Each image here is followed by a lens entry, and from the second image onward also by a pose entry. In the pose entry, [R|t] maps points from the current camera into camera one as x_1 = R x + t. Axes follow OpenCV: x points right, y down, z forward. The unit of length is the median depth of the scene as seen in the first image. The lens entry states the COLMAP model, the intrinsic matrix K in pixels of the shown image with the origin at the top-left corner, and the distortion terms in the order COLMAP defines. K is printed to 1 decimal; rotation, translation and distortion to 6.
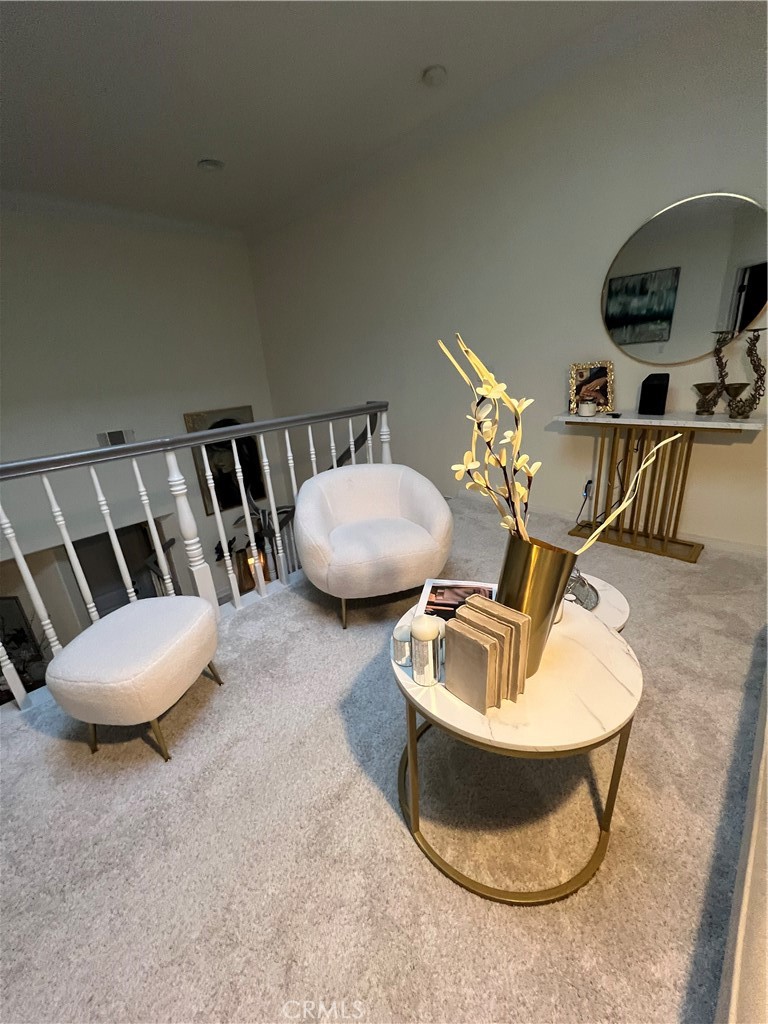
lens RADIAL K [[409.1, 0, 387.9], [0, 409.1, 512.3], [0, 0, 1]] dist [-0.000134, -0.000330]
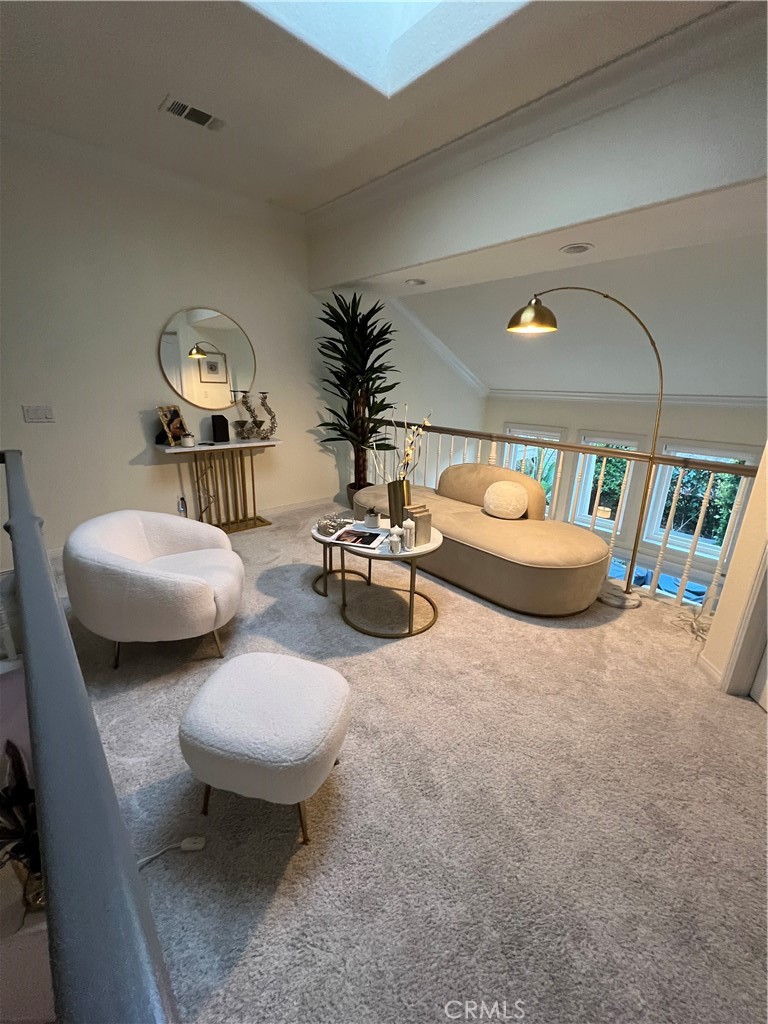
lens RADIAL K [[409.1, 0, 387.9], [0, 409.1, 512.3], [0, 0, 1]] dist [-0.000134, -0.000330]
pose [[0.062929, -0.229807, 0.971200, -0.824686], [0.311684, 0.928980, 0.199622, -0.108473], [-0.948100, 0.290145, 0.130087, 0.302385]]
